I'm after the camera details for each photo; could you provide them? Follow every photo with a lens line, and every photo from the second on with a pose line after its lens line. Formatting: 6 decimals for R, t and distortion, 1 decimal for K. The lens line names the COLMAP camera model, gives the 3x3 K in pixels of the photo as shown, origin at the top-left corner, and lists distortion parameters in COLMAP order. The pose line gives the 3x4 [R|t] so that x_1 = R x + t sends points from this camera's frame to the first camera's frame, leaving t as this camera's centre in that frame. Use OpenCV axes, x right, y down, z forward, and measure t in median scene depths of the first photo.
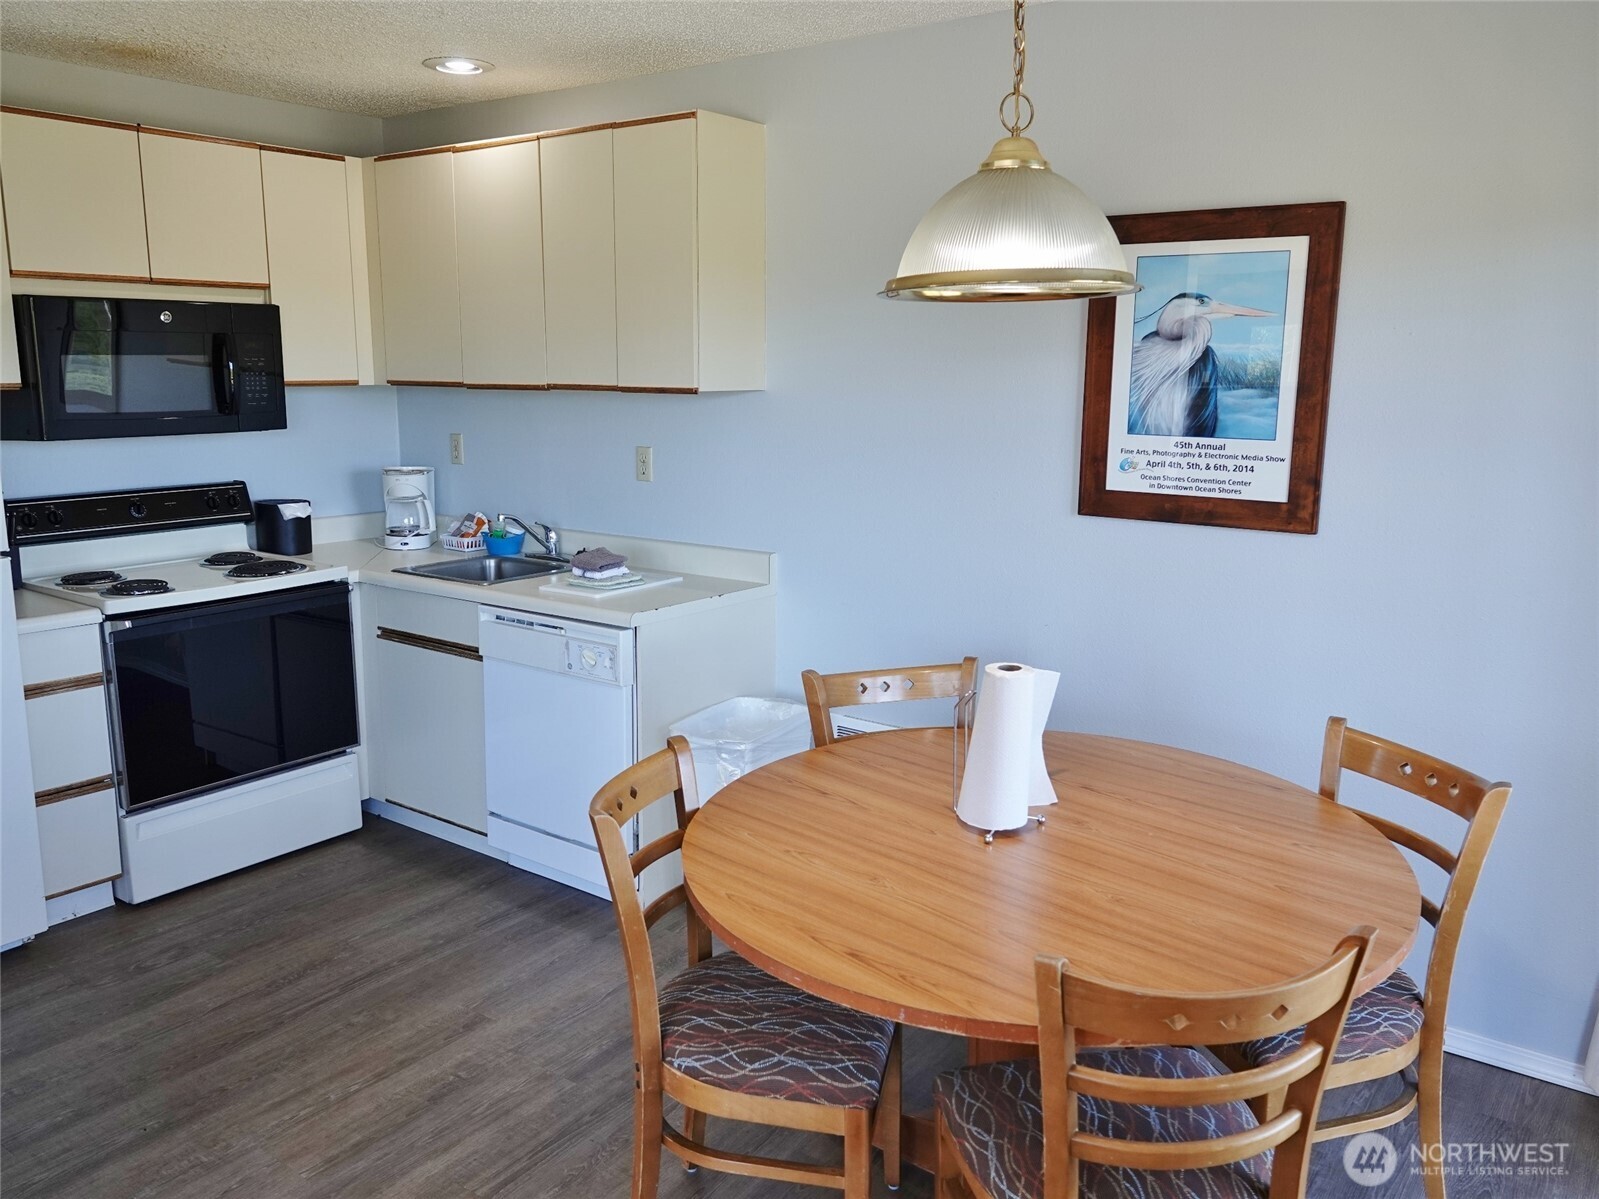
lens RADIAL K [[1247.2, 0, 805.4], [0, 1247.2, 599.7], [0, 0, 1]] dist [-0.000160, -0.004646]
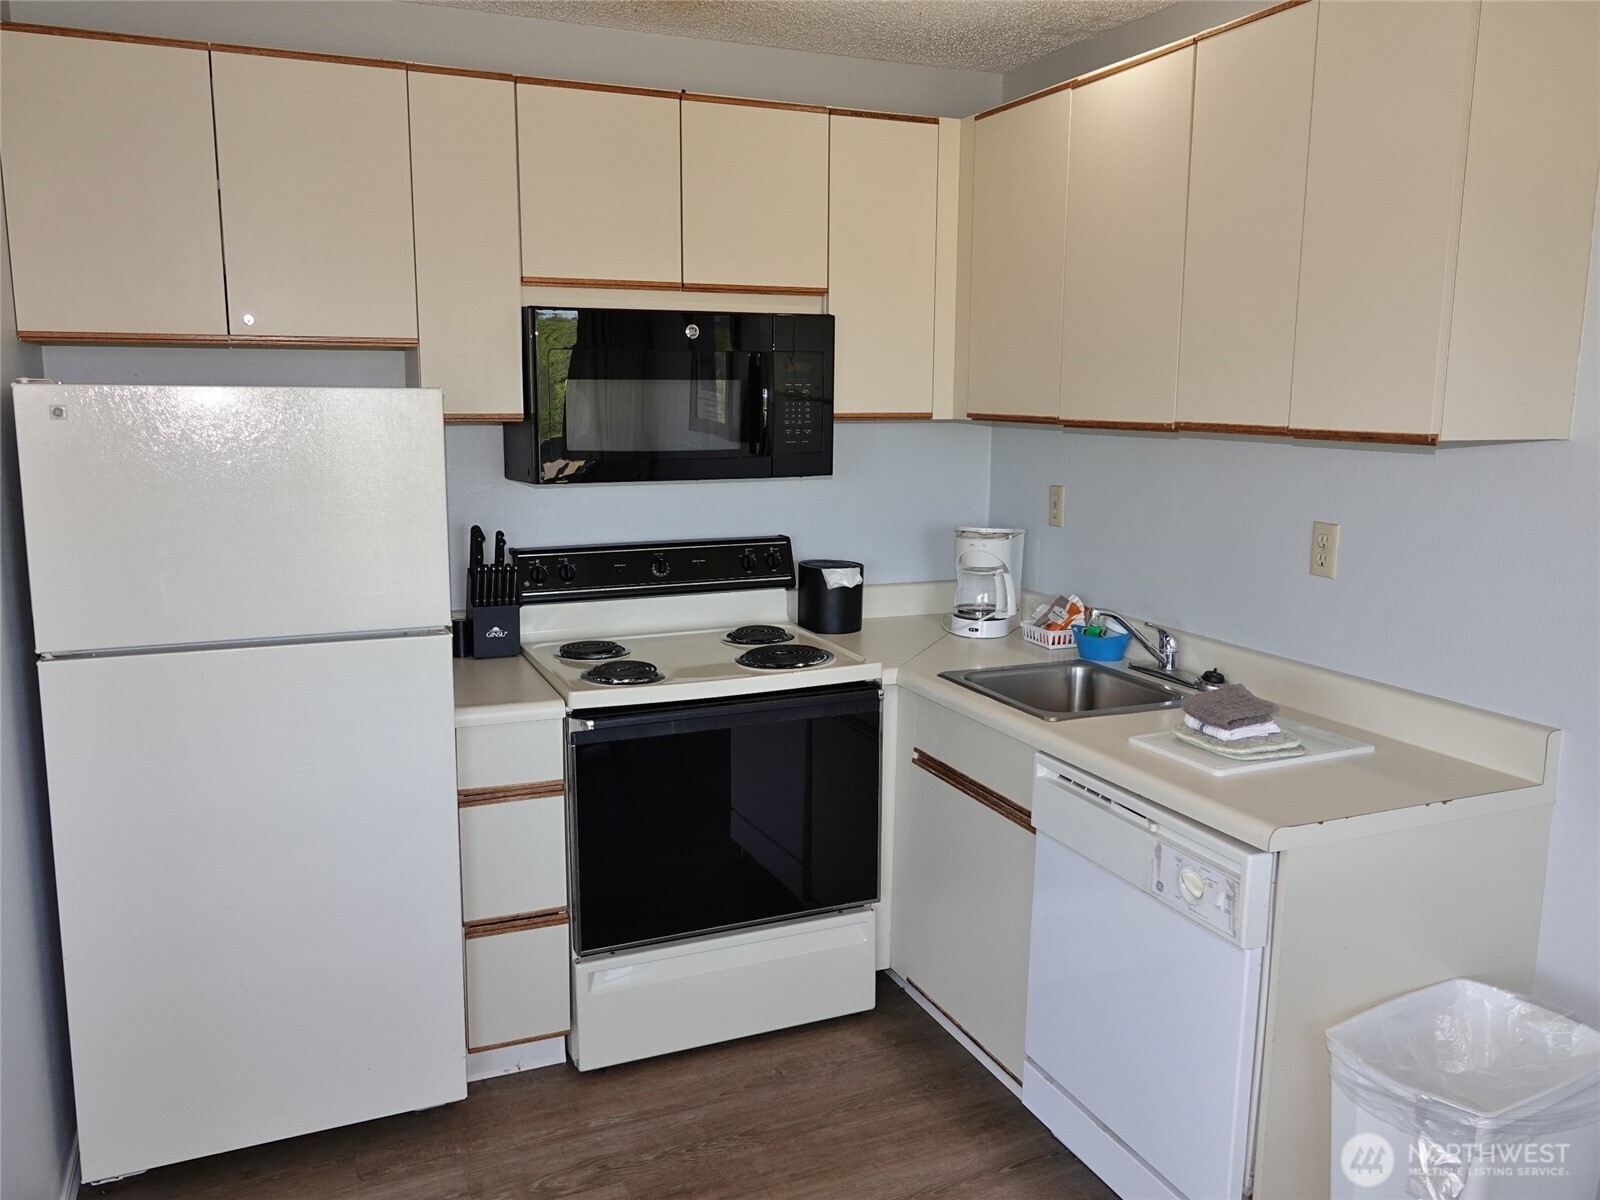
lens RADIAL K [[1251.2, 0, 807.2], [0, 1251.2, 595.6], [0, 0, 1]] dist [0.008655, -0.001920]
pose [[0.864887, 0.082043, -0.495216, -0.041027], [-0.094642, 0.995511, -0.000363, -0.062544], [0.492964, 0.047183, 0.868770, 0.331434]]
